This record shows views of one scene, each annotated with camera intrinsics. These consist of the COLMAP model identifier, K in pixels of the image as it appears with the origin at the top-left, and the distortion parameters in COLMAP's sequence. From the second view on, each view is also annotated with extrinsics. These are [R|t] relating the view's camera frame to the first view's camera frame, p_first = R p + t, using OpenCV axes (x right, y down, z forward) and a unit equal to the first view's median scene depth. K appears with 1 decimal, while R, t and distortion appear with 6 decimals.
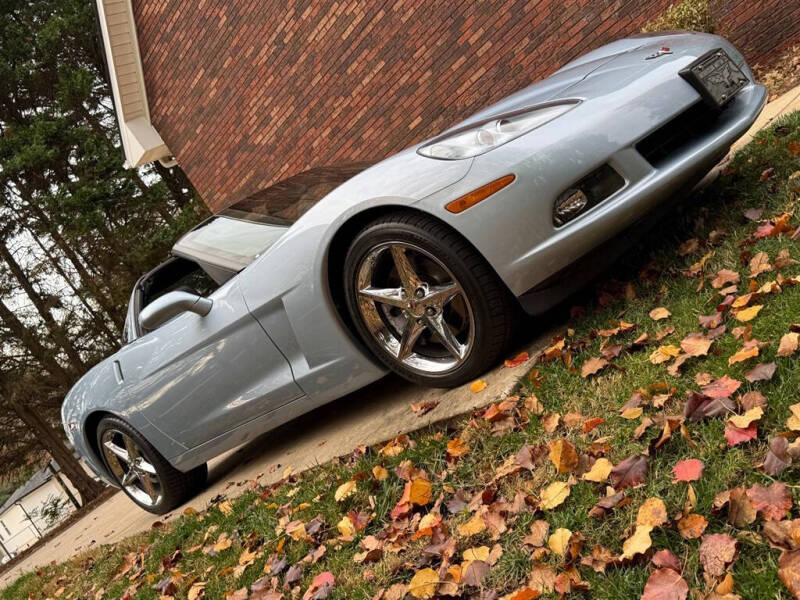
lens RADIAL K [[807.0, 0, 400.0], [0, 807.0, 300.0], [0, 0, 1]] dist [0.190810, -0.463737]
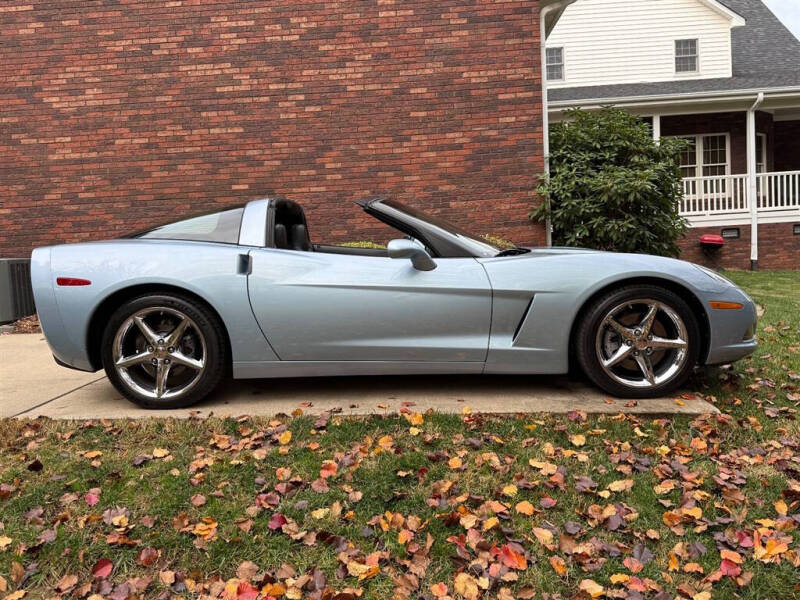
lens RADIAL K [[685.5, 0, 405.2], [0, 685.5, 301.1], [0, 0, 1]] dist [0.170237, -0.344058]
pose [[0.613174, 0.476301, 0.630202, -1.159889], [-0.339528, 0.879236, -0.334164, 0.546598], [-0.713259, -0.009070, 0.700842, 0.352093]]
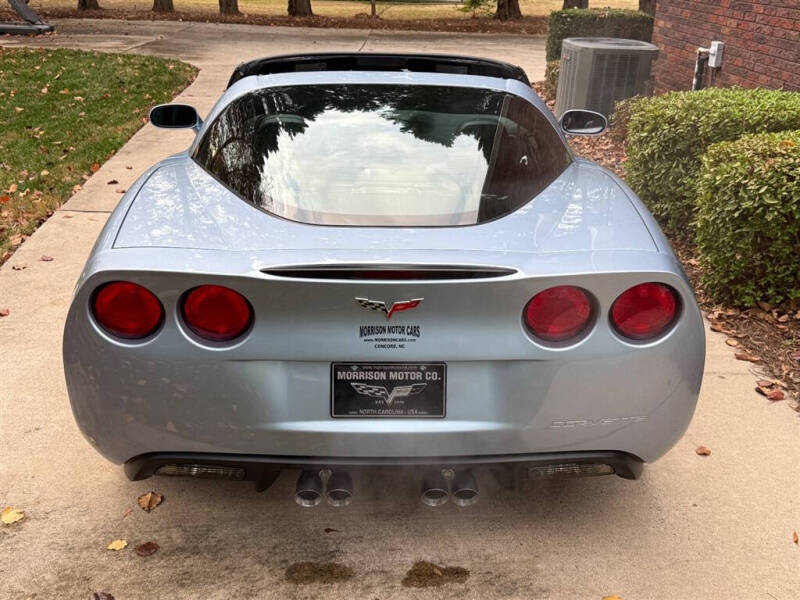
lens RADIAL K [[937.3, 0, 400.0], [0, 937.3, 300.0], [0, 0, 1]] dist [0.179461, -0.440210]
pose [[0.611765, 0.734314, -0.294154, 0.538361], [-0.470844, 0.636834, 0.610531, -0.937818], [0.635649, -0.235001, 0.735340, 0.753973]]
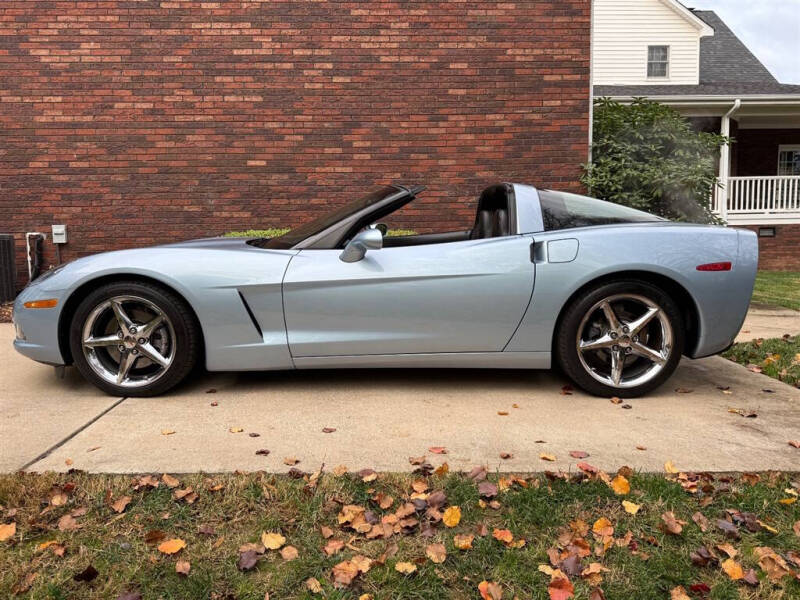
lens RADIAL K [[630.7, 0, 403.3], [0, 630.7, 301.8], [0, 0, 1]] dist [0.096273, -0.154622]
pose [[0.539823, 0.474783, 0.695106, -1.094473], [-0.334973, 0.878723, -0.340058, 0.473973], [-0.772259, -0.049271, 0.633394, 0.938635]]
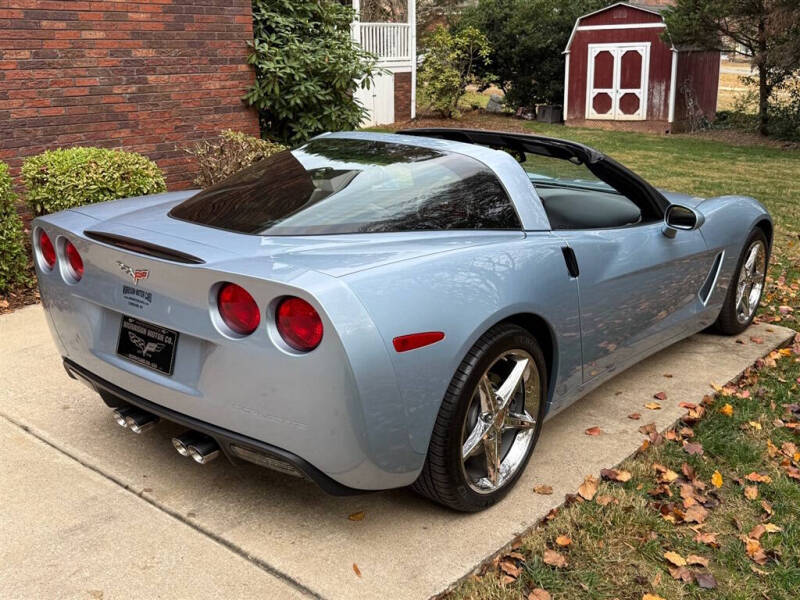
lens RADIAL K [[833.7, 0, 400.1], [0, 833.7, 292.7], [0, 0, 1]] dist [0.130130, -0.286961]
pose [[-0.105730, 0.304555, 0.946608, -1.548962], [0.087217, 0.951116, -0.296264, 0.482832], [-0.990563, 0.051237, -0.127124, 1.928466]]
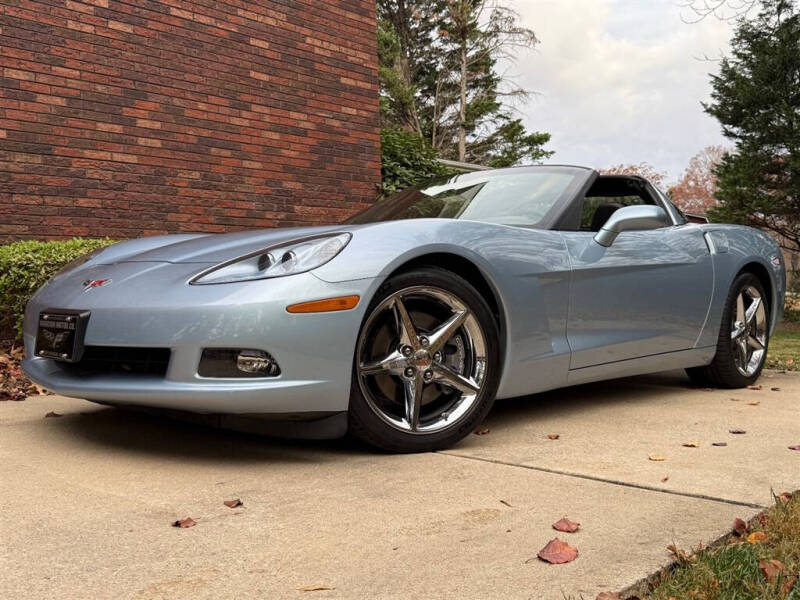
lens RADIAL K [[807.0, 0, 400.0], [0, 807.0, 300.0], [0, 0, 1]] dist [0.190810, -0.463737]
pose [[-0.057974, 0.547807, 0.834594, -1.344369], [0.086738, 0.835602, -0.542444, 0.763043], [-0.994543, 0.040943, -0.095959, 2.233447]]
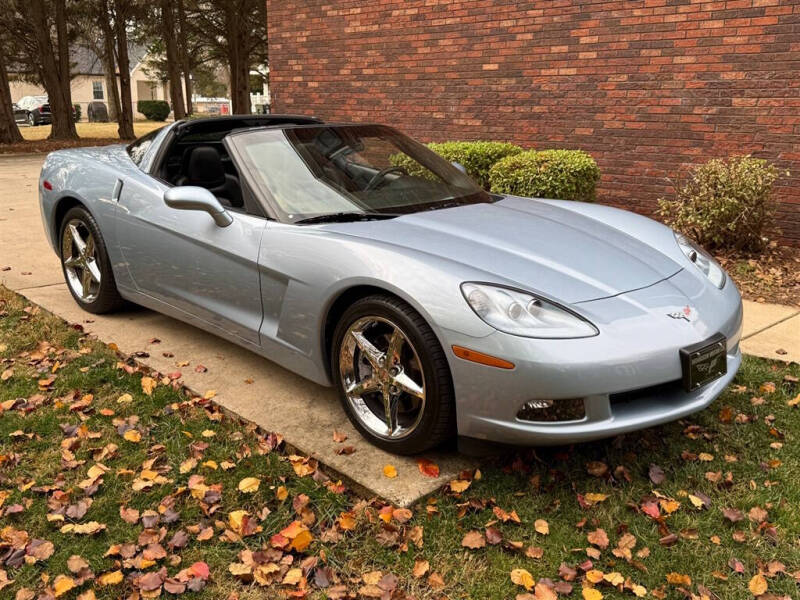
lens RADIAL K [[807.0, 0, 400.0], [0, 807.0, 300.0], [0, 0, 1]] dist [0.190810, -0.463737]
pose [[0.824895, 0.545850, 0.146954, -0.188703], [-0.564732, 0.807257, 0.171504, -0.286281], [-0.025015, -0.224462, 0.974162, -0.108586]]
